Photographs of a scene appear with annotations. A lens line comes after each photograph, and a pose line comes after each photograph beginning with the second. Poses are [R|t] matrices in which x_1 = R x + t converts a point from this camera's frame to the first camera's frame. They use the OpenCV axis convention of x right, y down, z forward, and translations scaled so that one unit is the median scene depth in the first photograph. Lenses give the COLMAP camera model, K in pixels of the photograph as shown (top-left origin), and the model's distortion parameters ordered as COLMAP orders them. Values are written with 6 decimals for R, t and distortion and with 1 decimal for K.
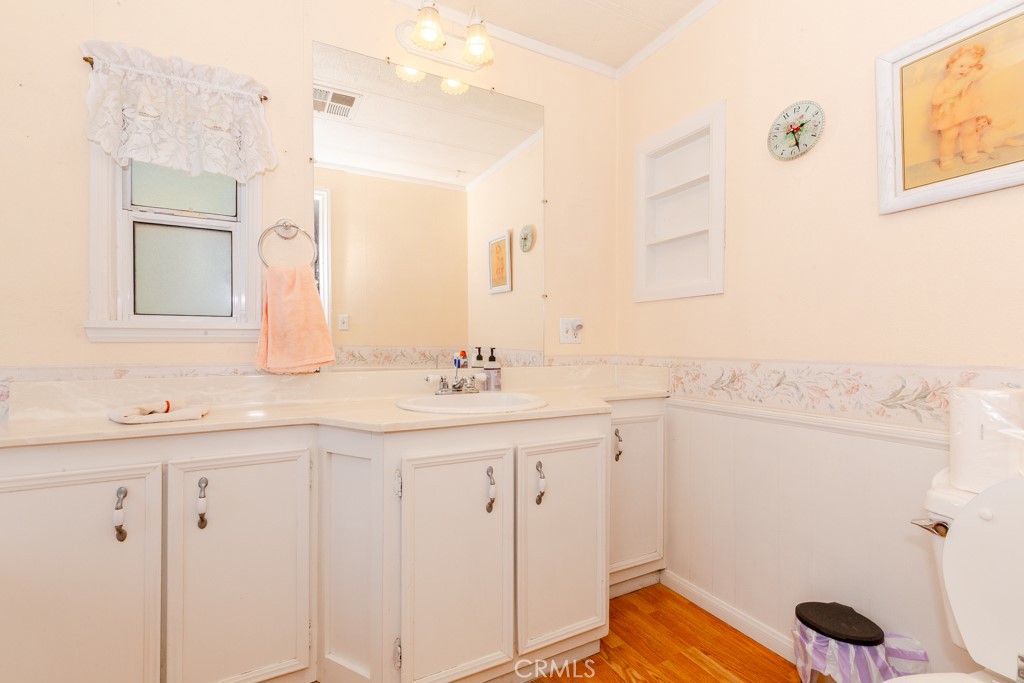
lens RADIAL K [[470.6, 0, 510.8], [0, 470.6, 344.3], [0, 0, 1]] dist [0.016475, -0.001373]
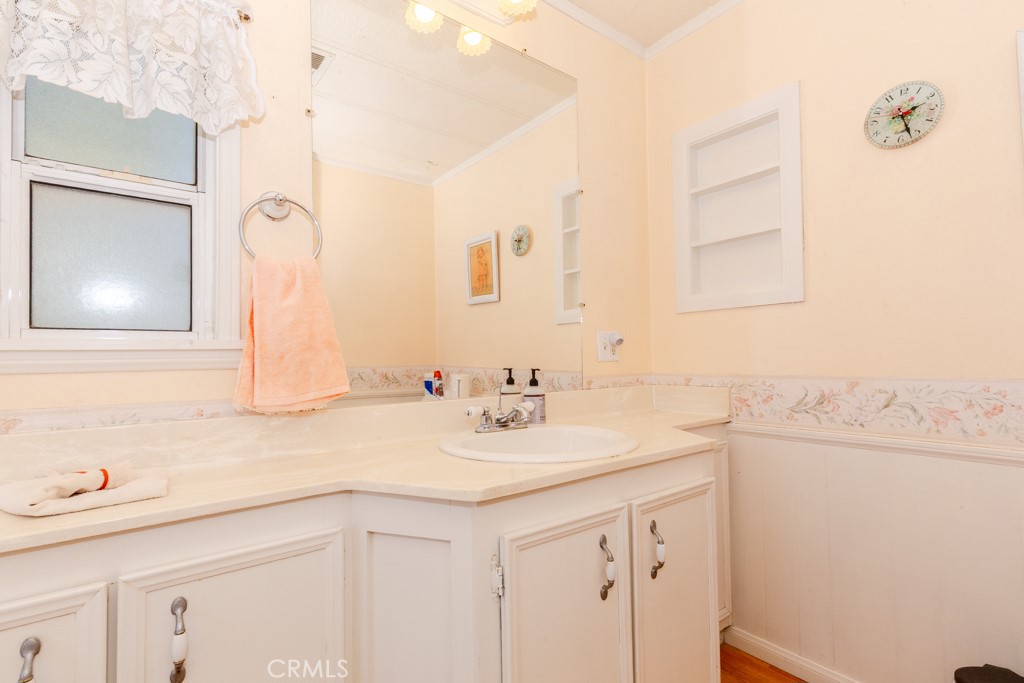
lens RADIAL K [[486.7, 0, 512.2], [0, 486.7, 345.9], [0, 0, 1]] dist [0.011696, -0.000285]
pose [[0.984604, -0.011150, 0.174446, -0.270587], [0.016410, 0.999452, -0.028738, -0.010164], [-0.174030, 0.031158, 0.984247, 0.244436]]
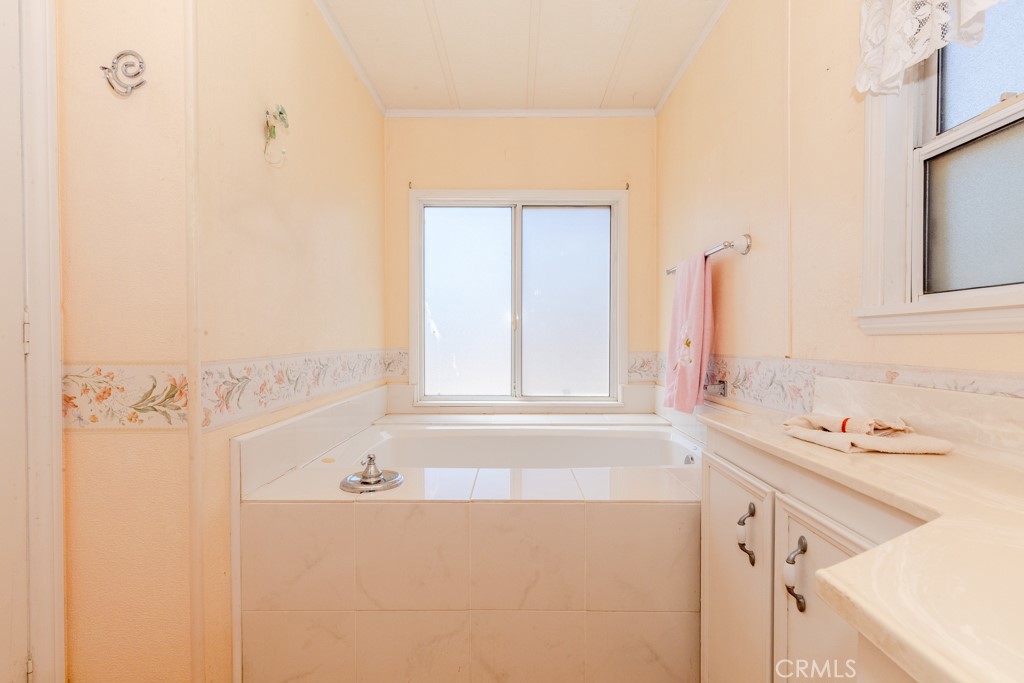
lens RADIAL K [[470.6, 0, 510.8], [0, 470.6, 344.3], [0, 0, 1]] dist [0.016475, -0.001373]
pose [[-0.473297, 0.005377, -0.880887, 0.103180], [-0.001678, 0.999974, 0.007006, 0.006103], [0.880901, 0.004795, -0.473276, 0.762674]]
